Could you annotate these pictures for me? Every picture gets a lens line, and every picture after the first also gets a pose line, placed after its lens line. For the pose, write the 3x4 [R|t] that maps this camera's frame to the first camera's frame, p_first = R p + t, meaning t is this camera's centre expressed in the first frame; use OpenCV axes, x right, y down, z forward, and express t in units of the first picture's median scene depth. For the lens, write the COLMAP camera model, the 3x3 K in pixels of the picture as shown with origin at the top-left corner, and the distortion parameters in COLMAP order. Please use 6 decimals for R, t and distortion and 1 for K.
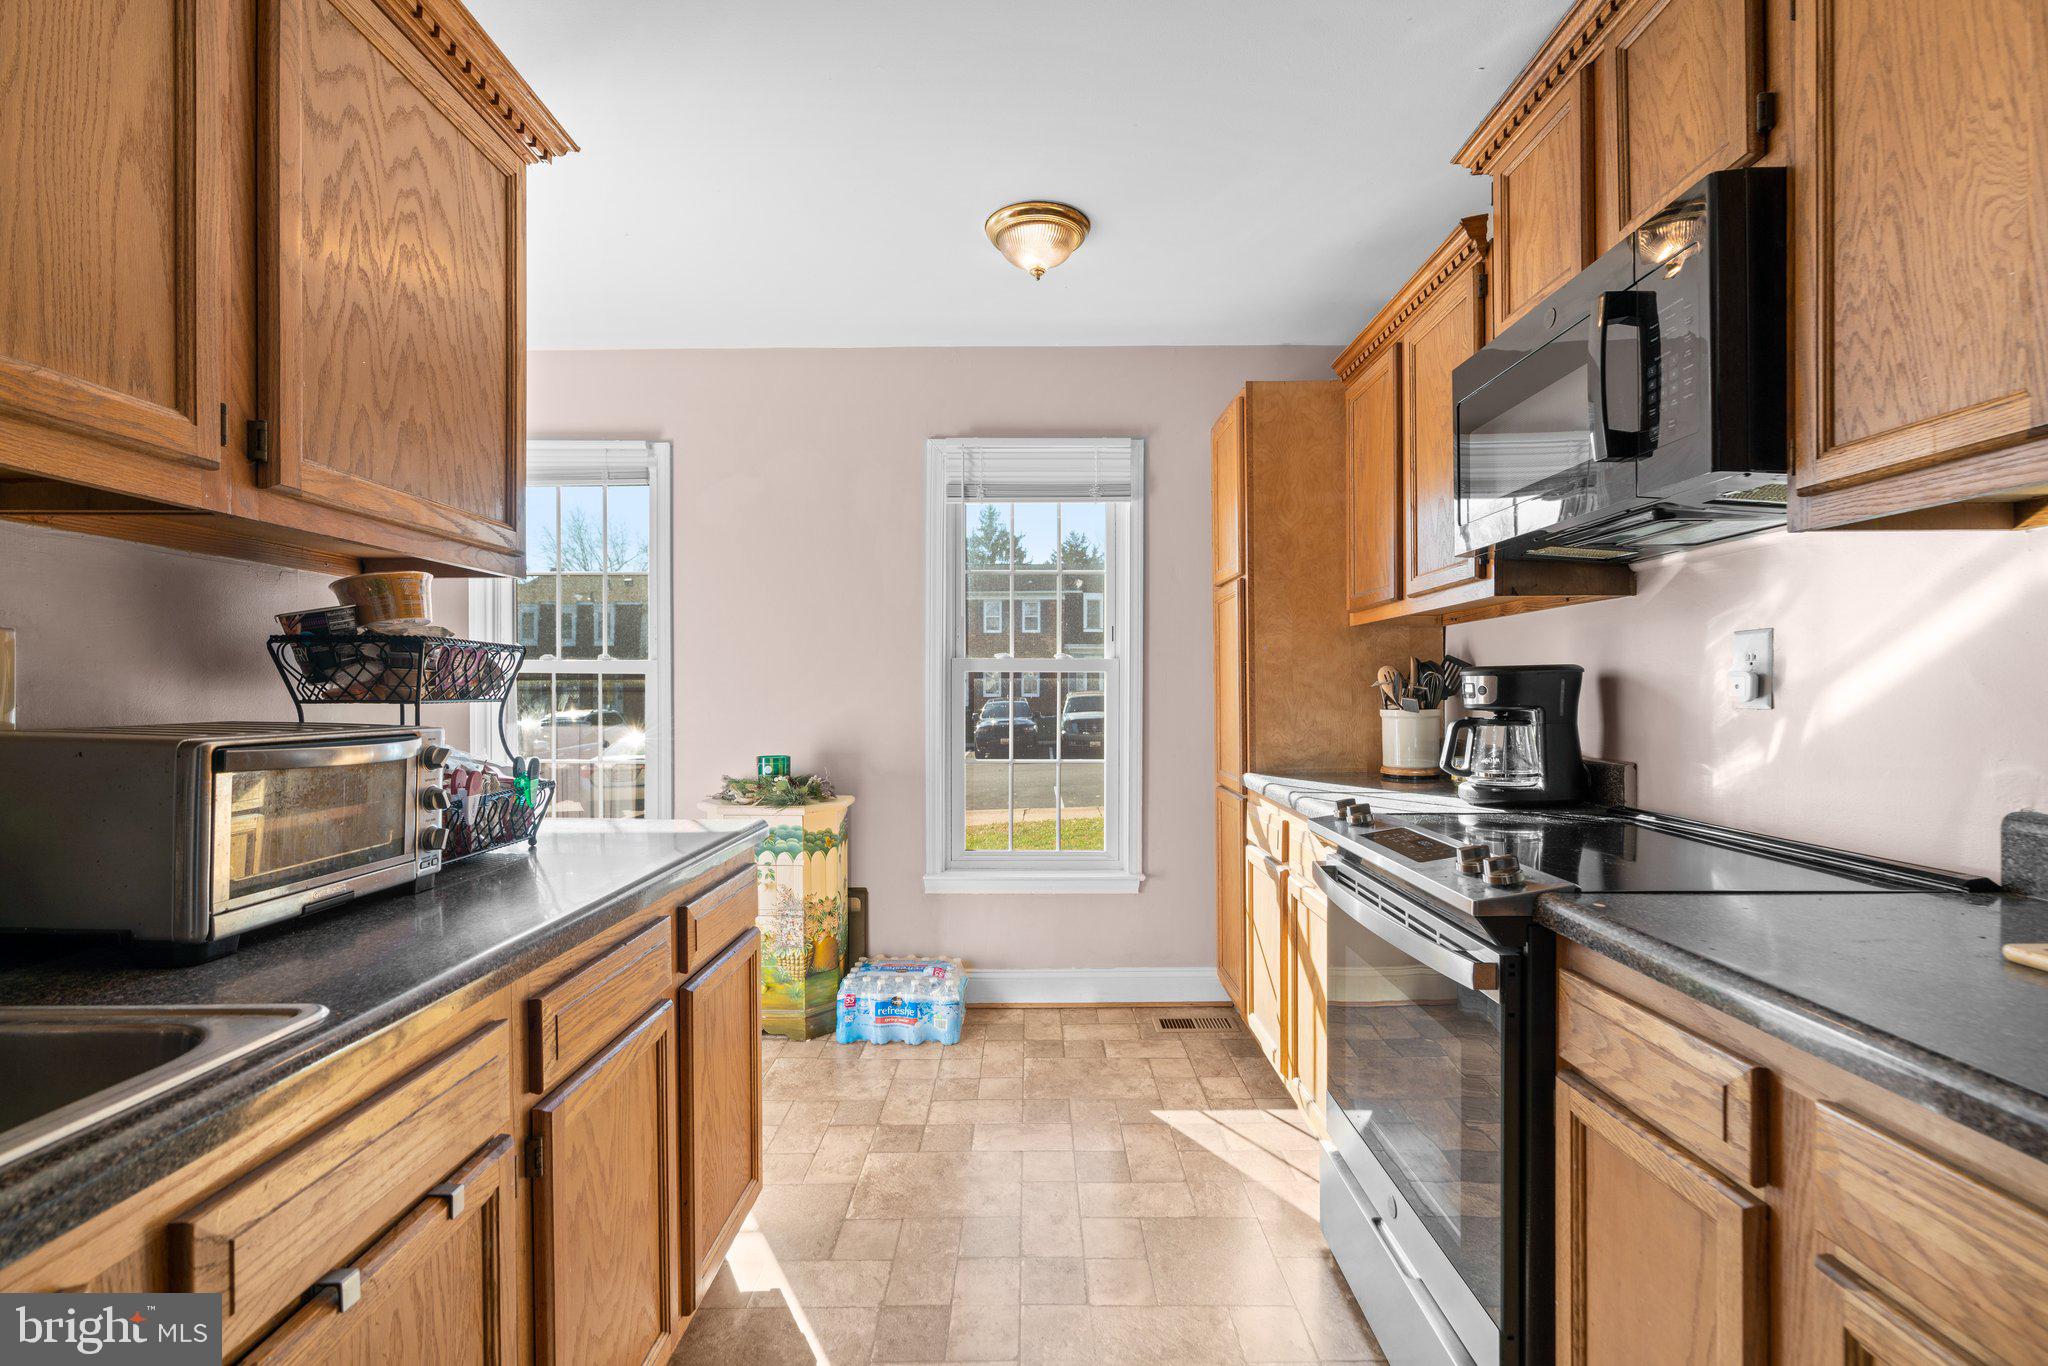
lens RADIAL K [[915.7, 0, 1024.0], [0, 915.7, 683.0], [0, 0, 1]] dist [-0.015122, 0.005993]
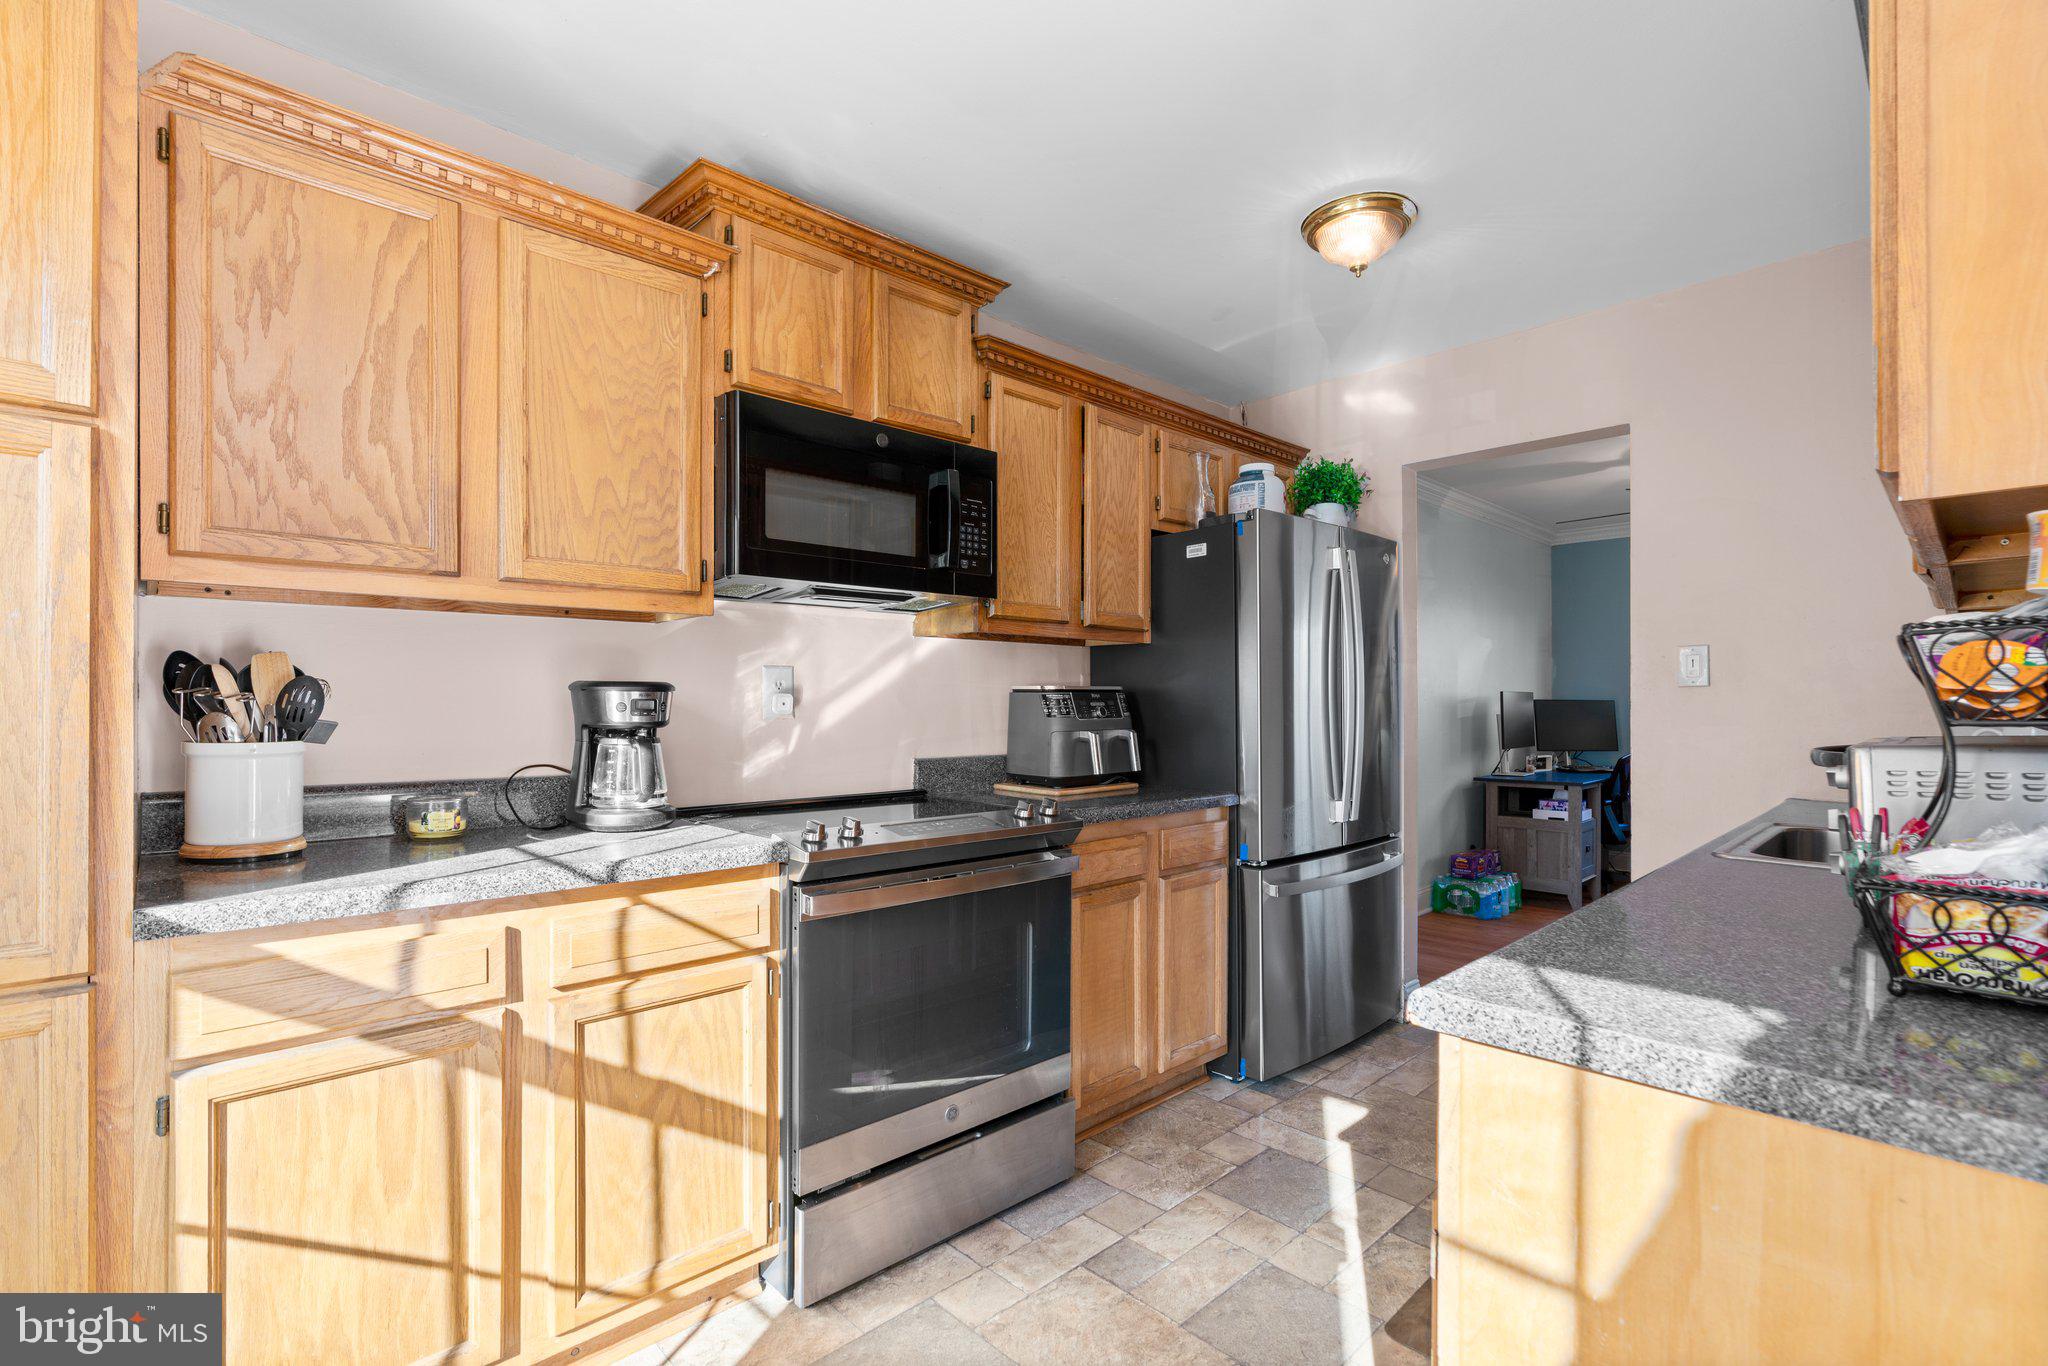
lens RADIAL K [[932.0, 0, 1026.8], [0, 932.0, 697.6], [0, 0, 1]] dist [-0.001931, 0.000402]
pose [[-0.698619, 0.008261, 0.715446, -0.462738], [-0.000914, 0.999922, -0.012439, 0.008804], [-0.715493, -0.009344, -0.698557, 1.417240]]
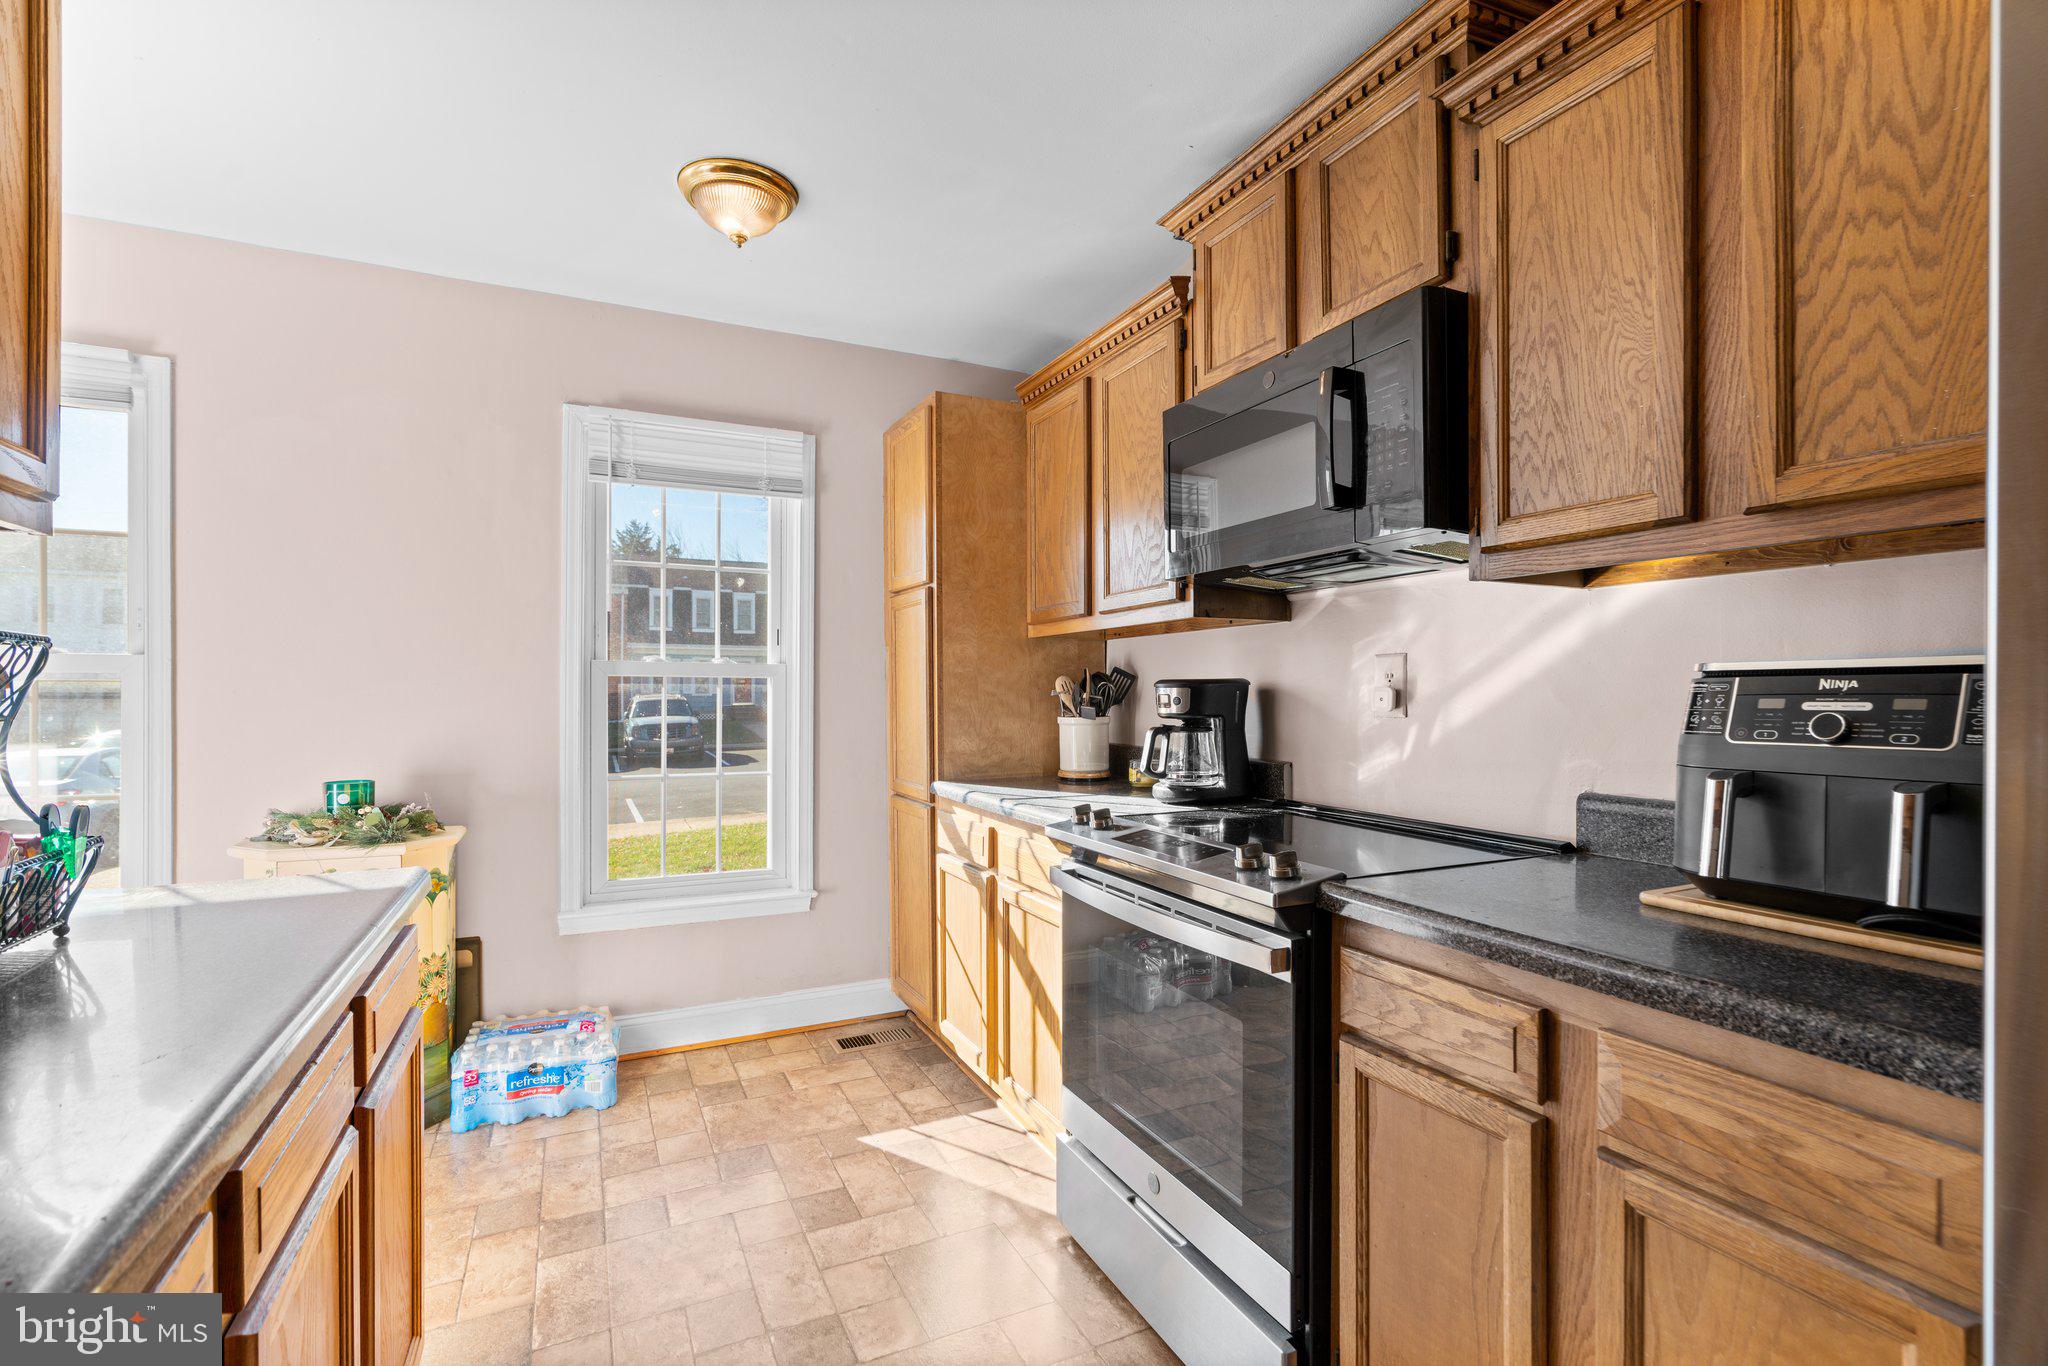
lens RADIAL K [[921.0, 0, 1024.0], [0, 921.0, 683.0], [0, 0, 1]] dist [-0.020294, 0.012162]
pose [[0.898031, 0.008256, 0.439855, -0.163635], [-0.006865, 0.999965, -0.004753, -0.007204], [-0.439878, 0.001249, 0.898056, 0.072433]]
